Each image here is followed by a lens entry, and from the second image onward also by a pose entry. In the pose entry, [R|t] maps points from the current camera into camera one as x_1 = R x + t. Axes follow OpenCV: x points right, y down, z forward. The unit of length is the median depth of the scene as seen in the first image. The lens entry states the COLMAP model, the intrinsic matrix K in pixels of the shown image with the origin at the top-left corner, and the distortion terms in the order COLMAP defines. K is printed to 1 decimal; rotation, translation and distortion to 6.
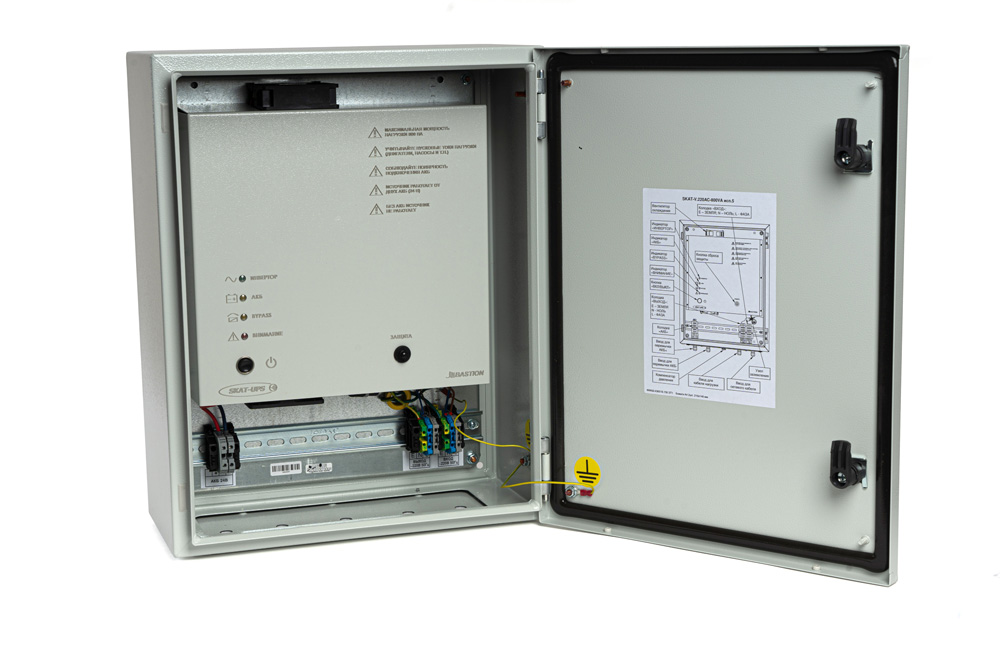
lens RADIAL K [[1780.1, 0, 498.2], [0, 1780.1, 329.7], [0, 0, 1]] dist [-0.000899, 0.000000]
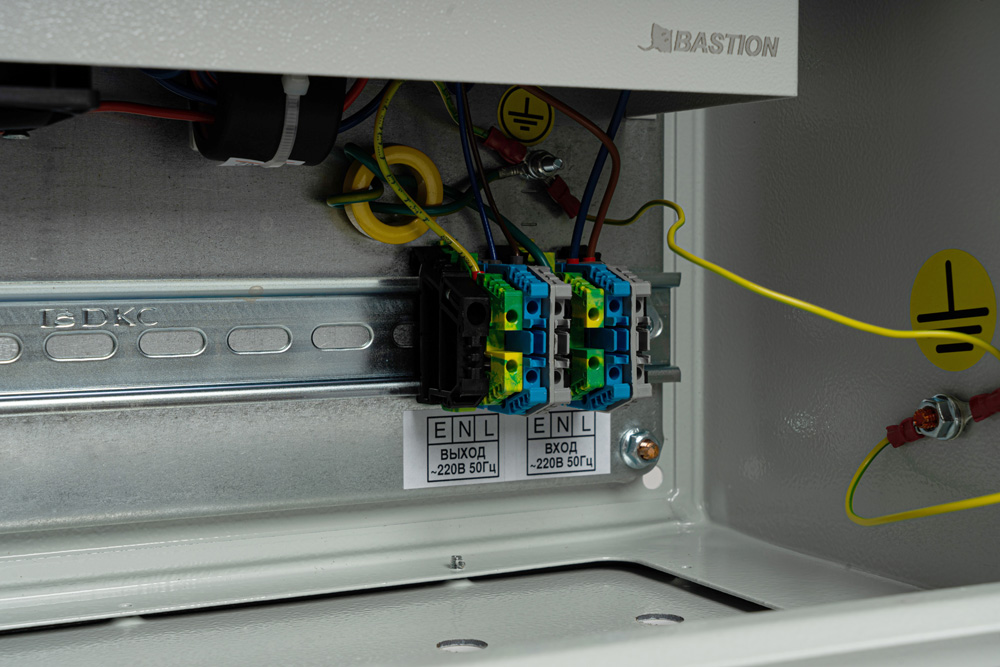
lens RADIAL K [[1620.4, 0, 494.0], [0, 1620.4, 339.8], [0, 0, 1]] dist [0.044204, 0.000000]
pose [[0.989808, 0.000743, 0.142409, -0.080182], [0.013804, 0.994777, -0.101136, 0.088139], [-0.141741, 0.102071, 0.984627, 0.818052]]
